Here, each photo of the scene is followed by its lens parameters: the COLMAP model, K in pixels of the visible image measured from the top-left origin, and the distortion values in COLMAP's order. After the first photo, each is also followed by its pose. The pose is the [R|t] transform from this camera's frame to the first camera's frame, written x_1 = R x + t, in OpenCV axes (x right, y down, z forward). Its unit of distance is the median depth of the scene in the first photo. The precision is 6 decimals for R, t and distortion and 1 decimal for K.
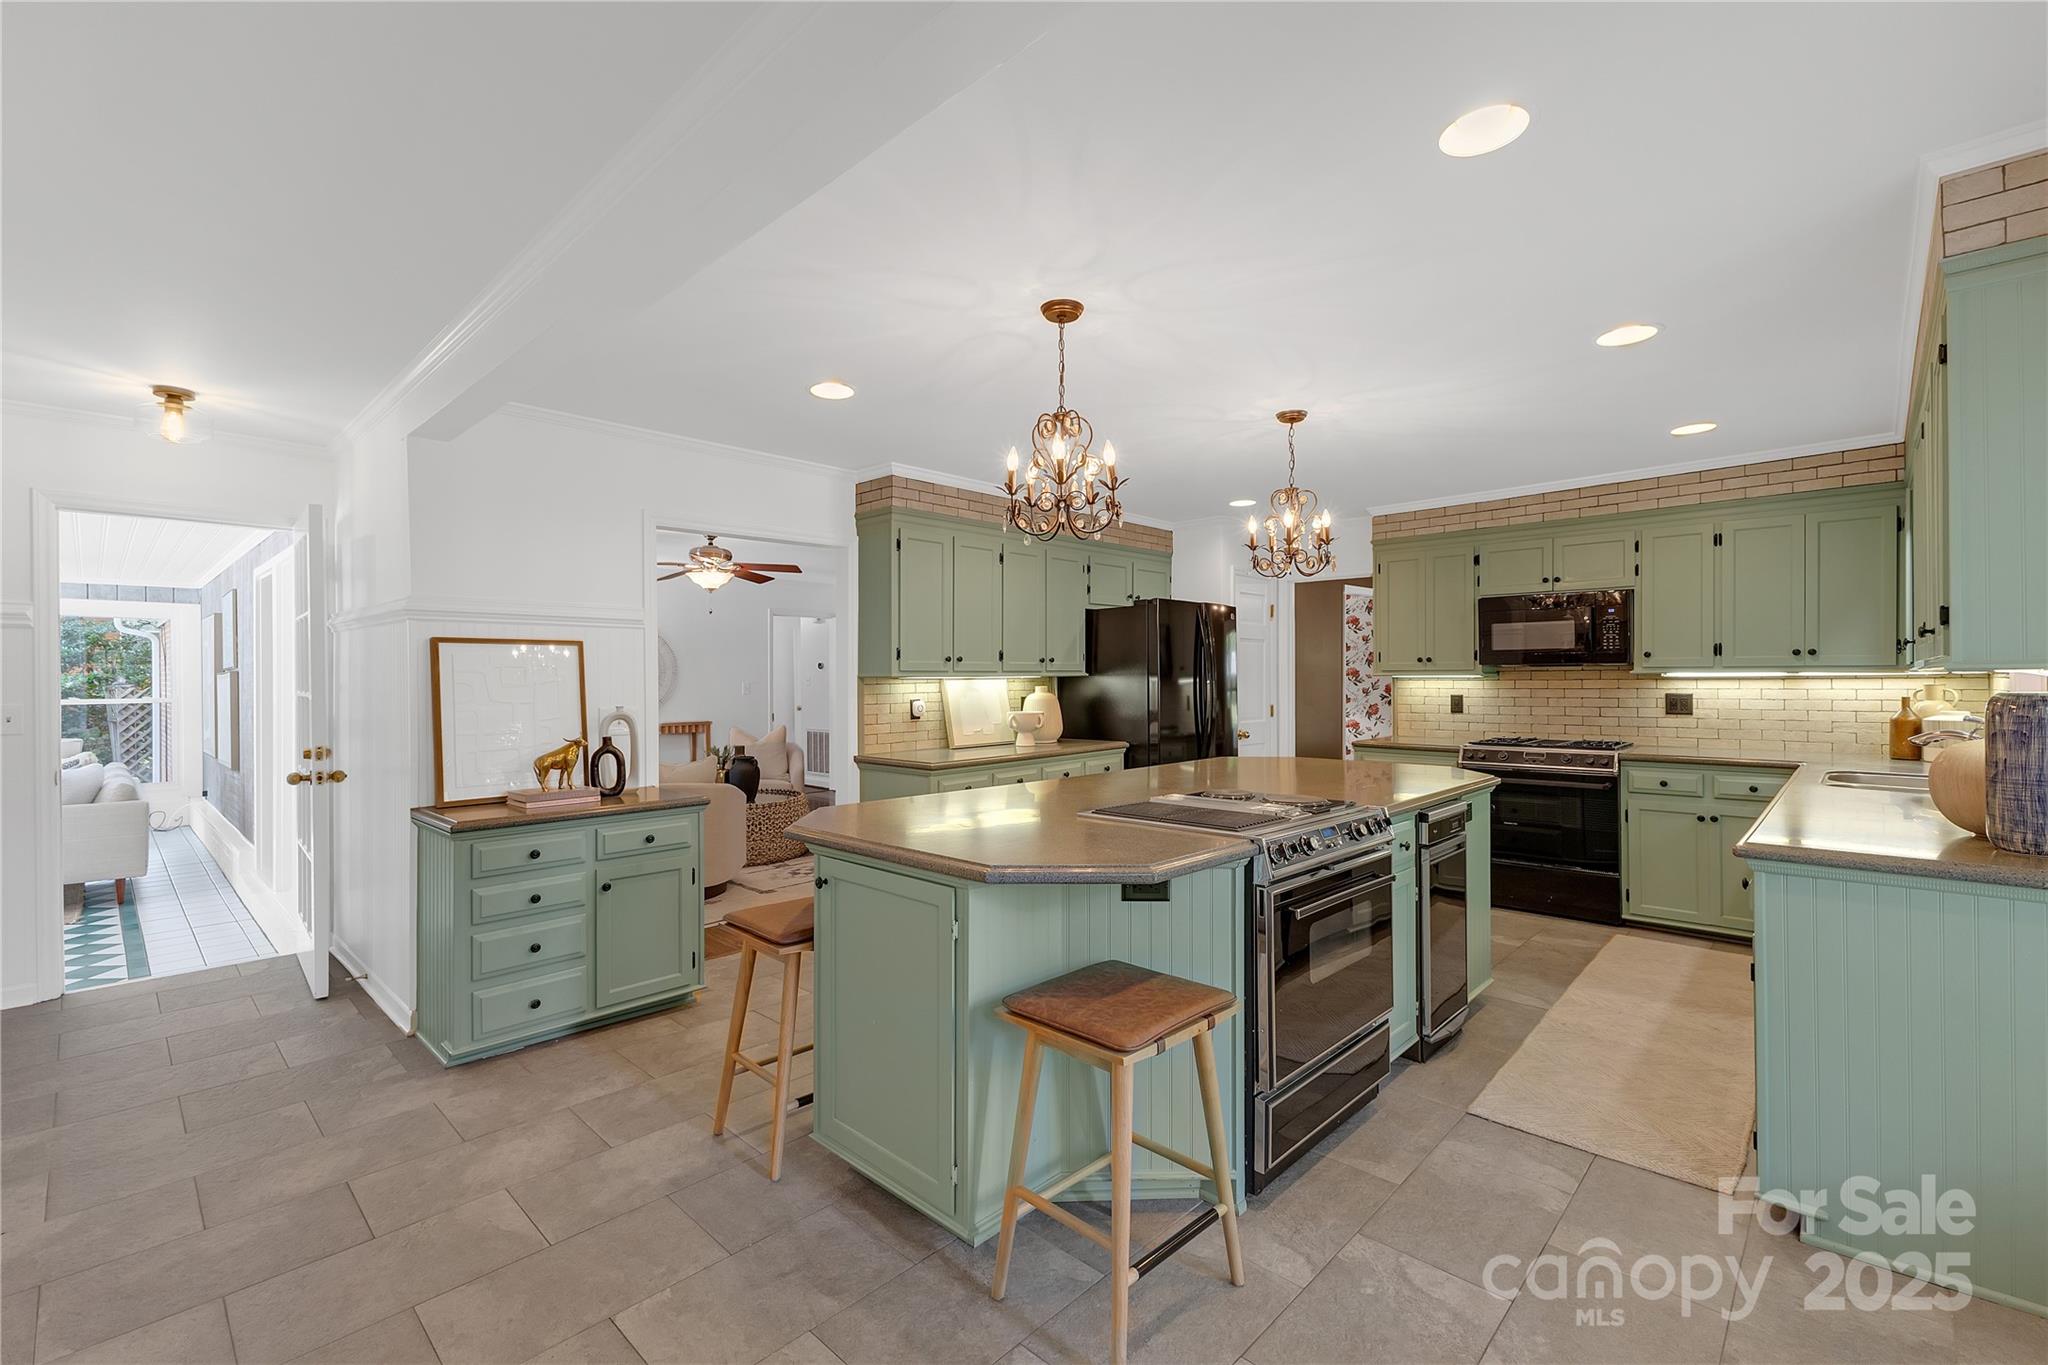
lens RADIAL K [[877.3, 0, 1024.0], [0, 877.3, 682.5], [0, 0, 1]] dist [0.003006, 0.000164]
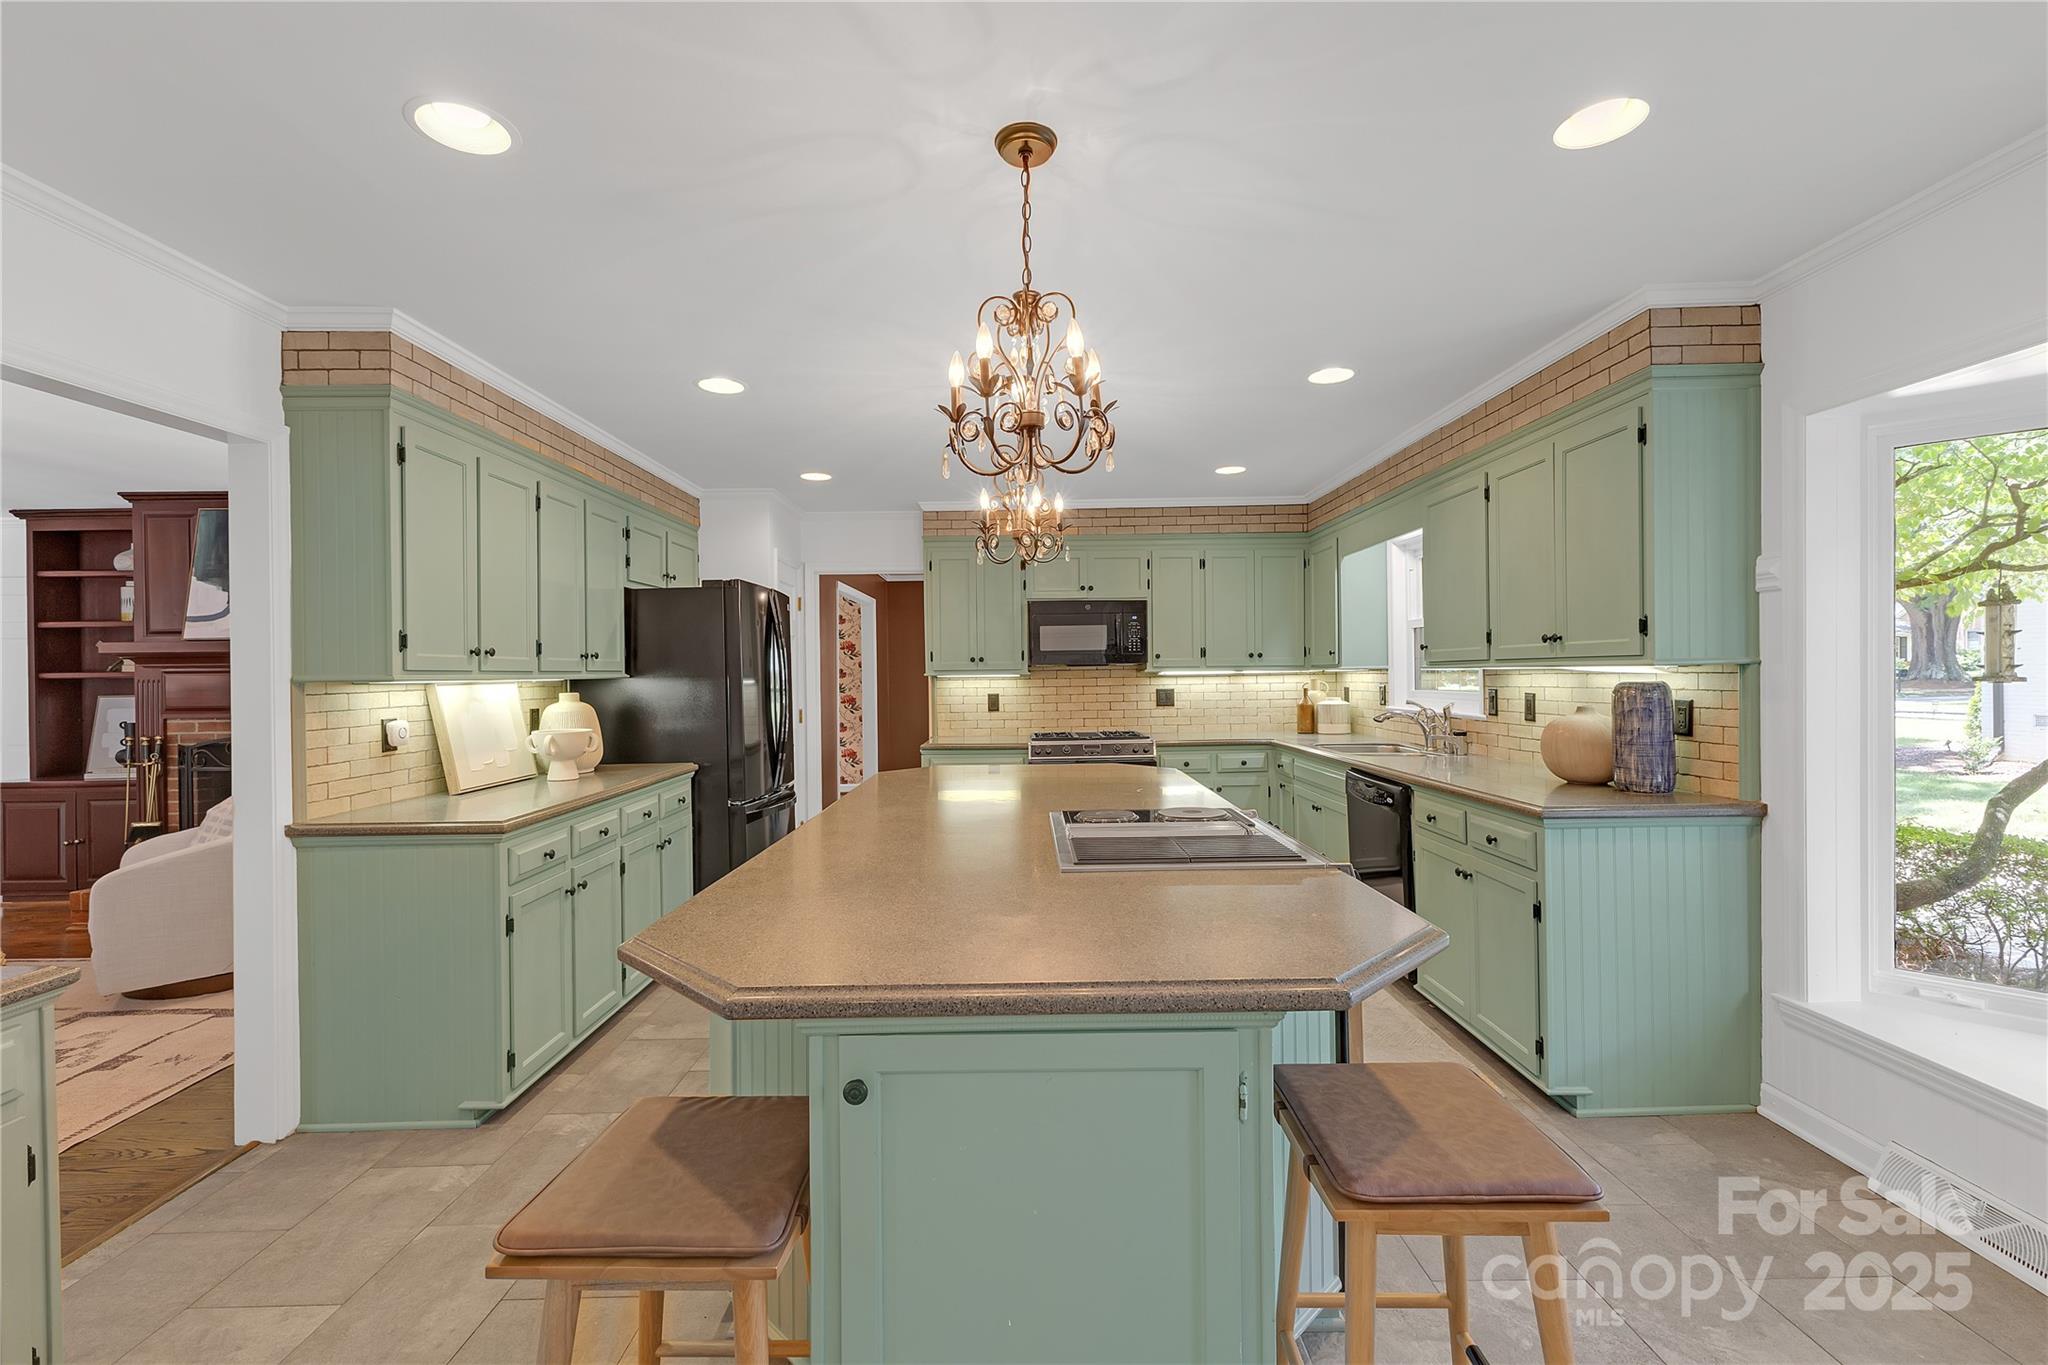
lens RADIAL K [[877.3, 0, 1024.0], [0, 877.3, 682.5], [0, 0, 1]] dist [0.003006, 0.000164]
pose [[0.716547, -0.010668, 0.697457, -0.237753], [0.012779, 0.999916, 0.002165, -0.001108], [-0.697422, 0.007362, 0.716623, 0.272377]]
